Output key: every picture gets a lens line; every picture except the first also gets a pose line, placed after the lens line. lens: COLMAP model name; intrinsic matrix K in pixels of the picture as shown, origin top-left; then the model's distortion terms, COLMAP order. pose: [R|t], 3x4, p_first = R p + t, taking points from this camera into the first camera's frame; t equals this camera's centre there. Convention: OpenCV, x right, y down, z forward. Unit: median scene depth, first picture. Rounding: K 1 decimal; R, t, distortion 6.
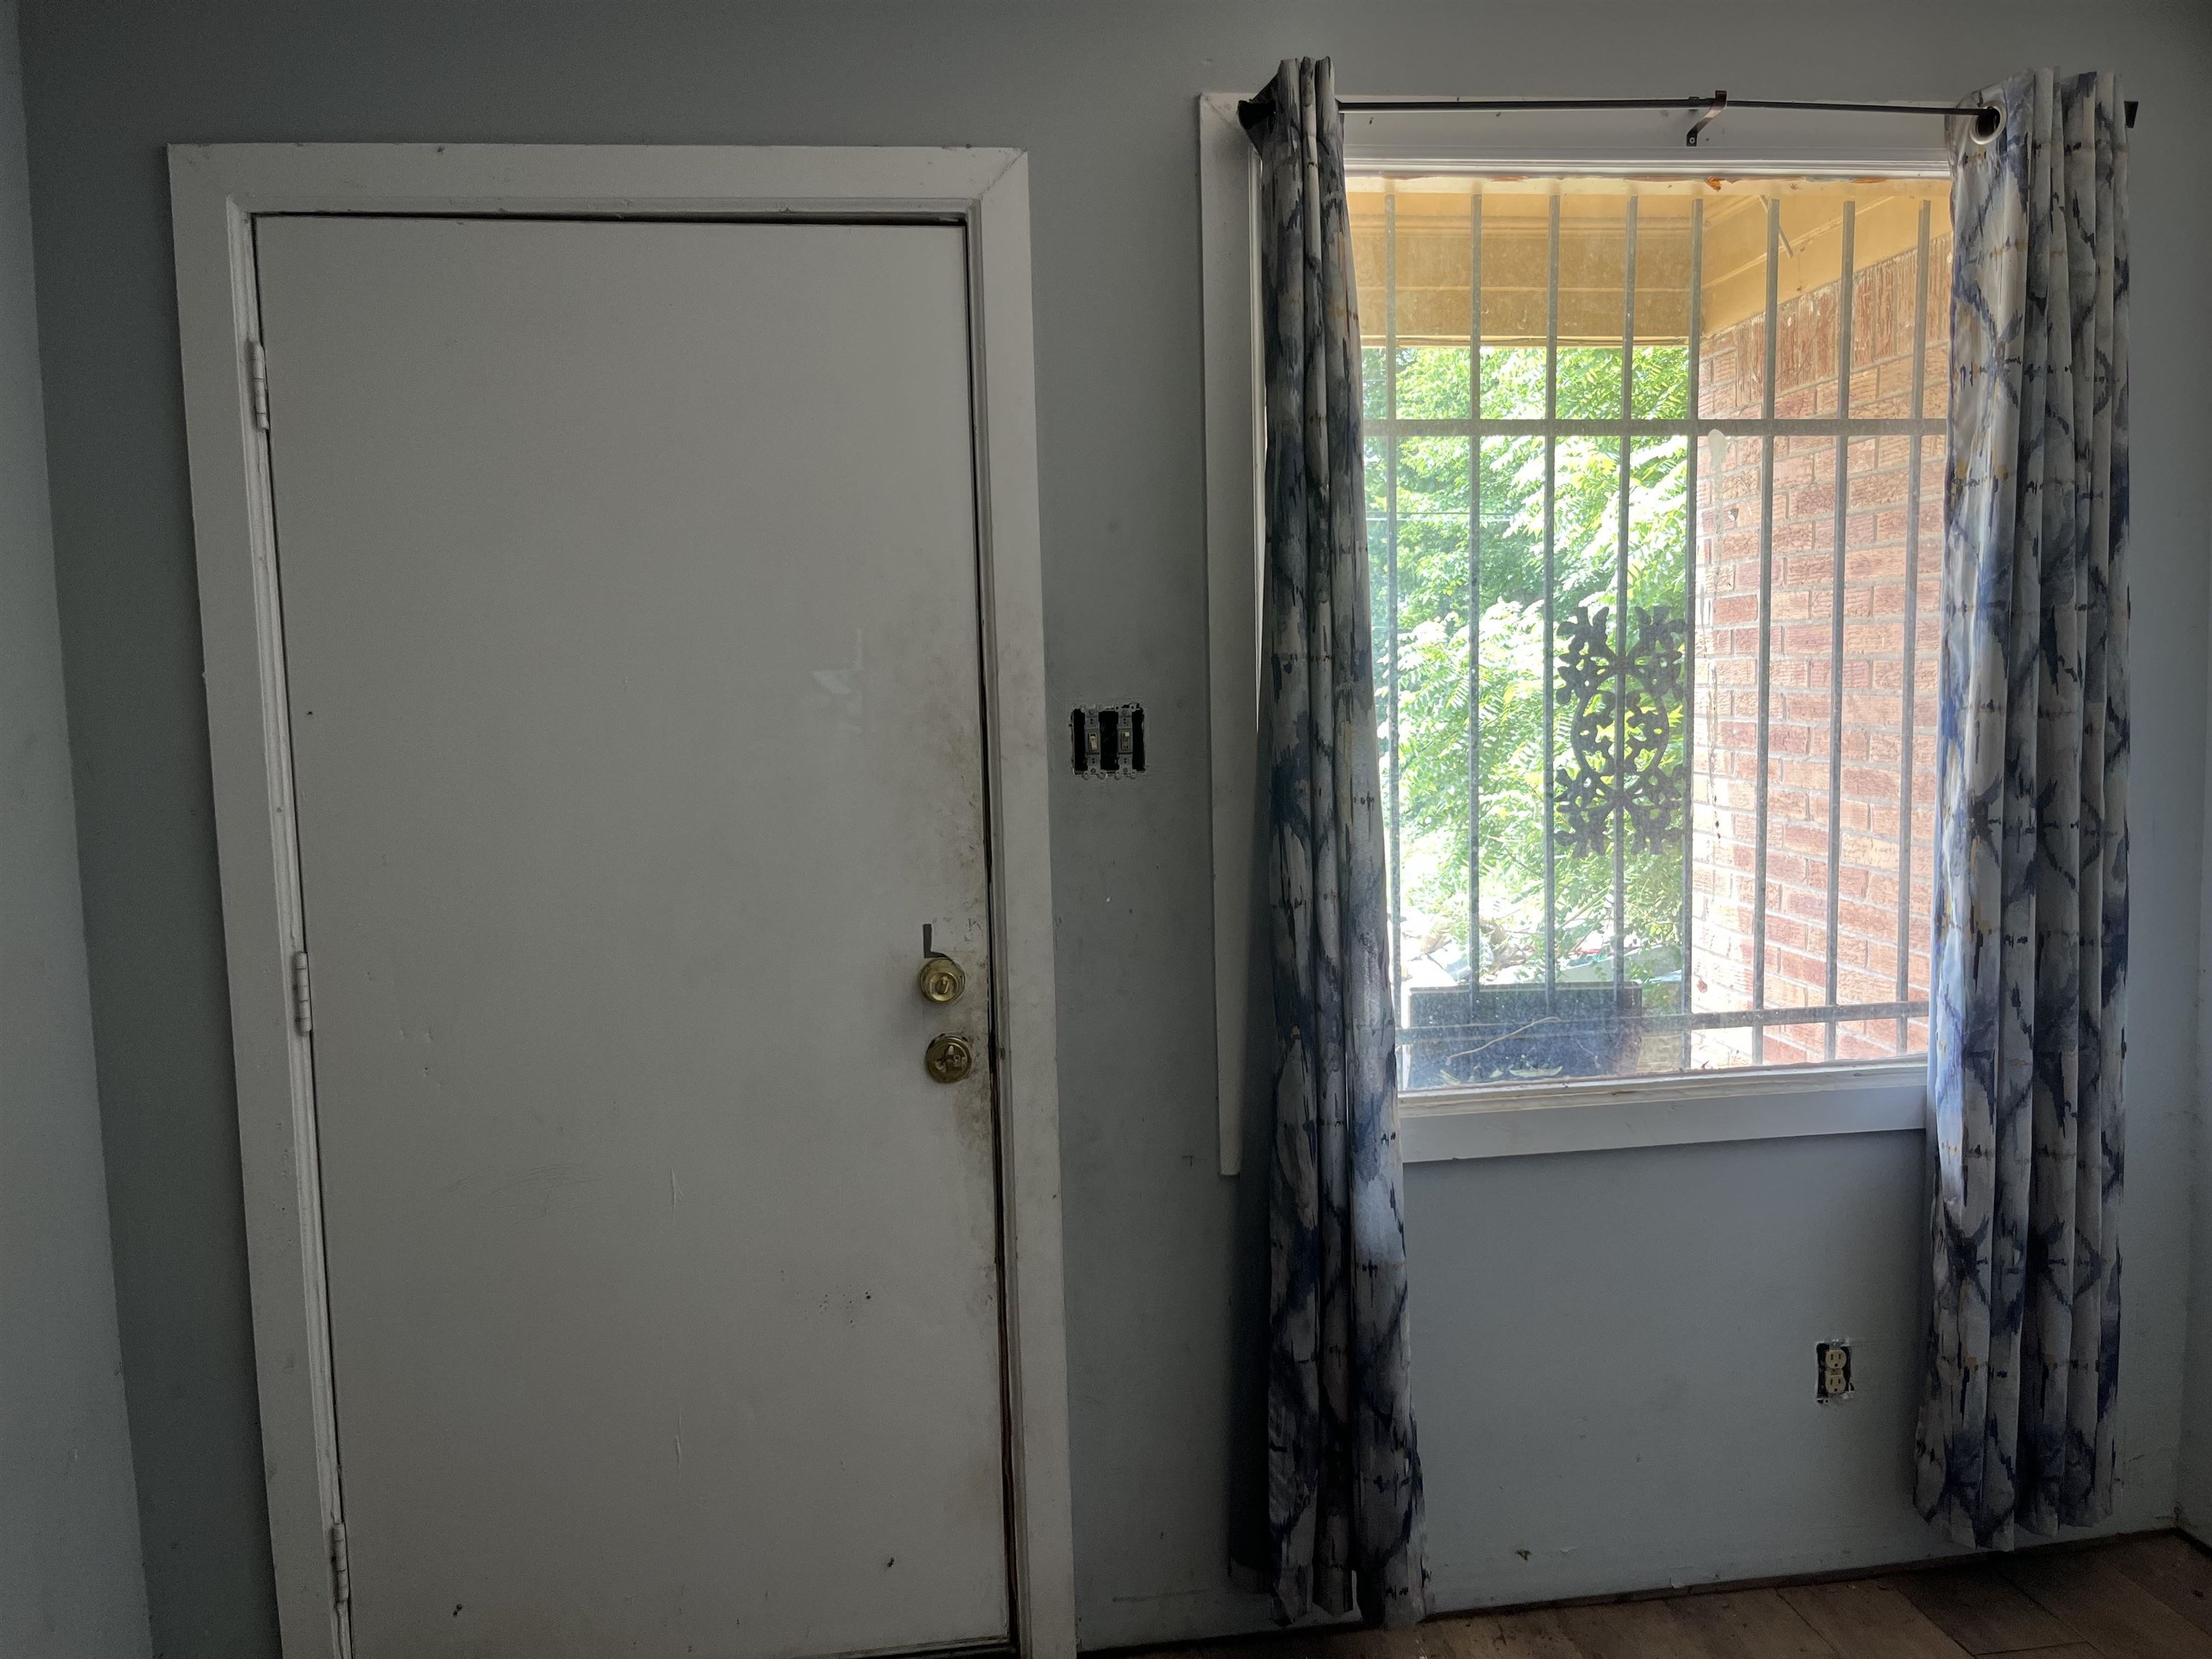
lens RADIAL K [[1665.4, 0, 1102.3], [0, 1665.4, 830.5], [0, 0, 1]] dist [0.055289, -0.084028]
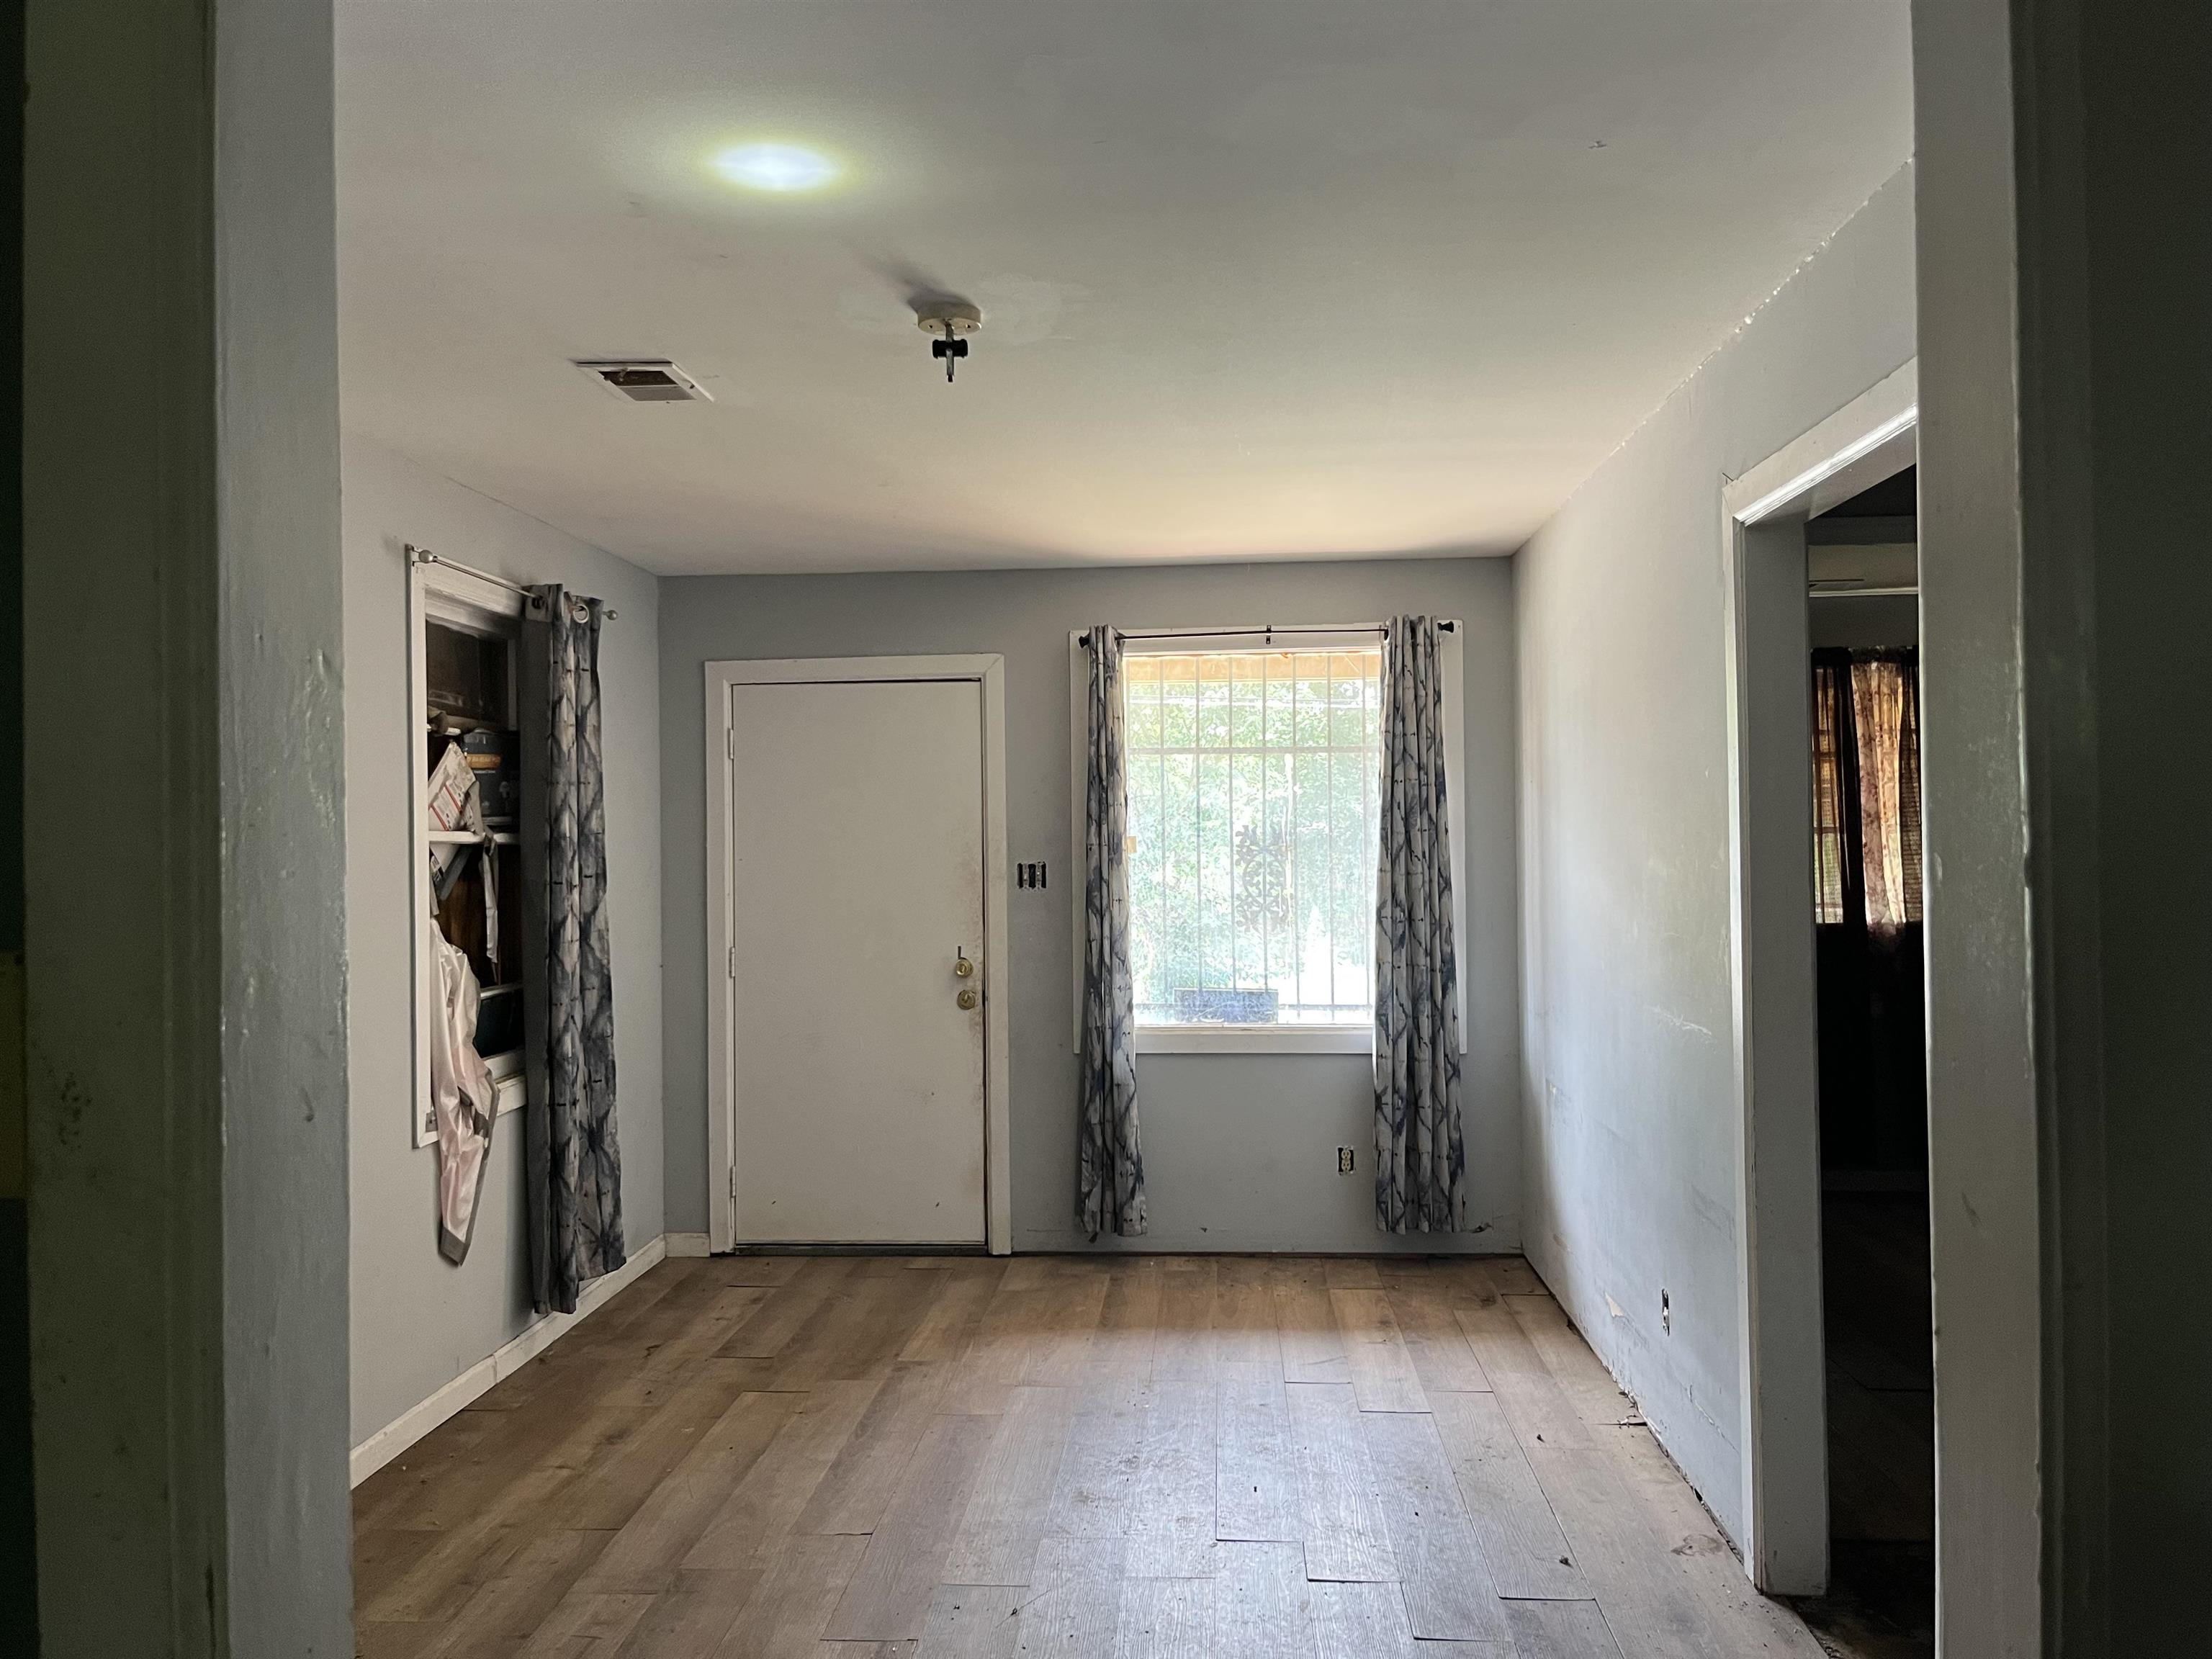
lens RADIAL K [[1665.4, 0, 1107.6], [0, 1665.4, 831.1], [0, 0, 1]] dist [0.055289, -0.084028]
pose [[0.978032, 0.016044, -0.207835, 0.642318], [-0.035577, 0.995253, -0.090589, 0.103571], [0.205395, 0.095994, 0.973960, -1.452473]]
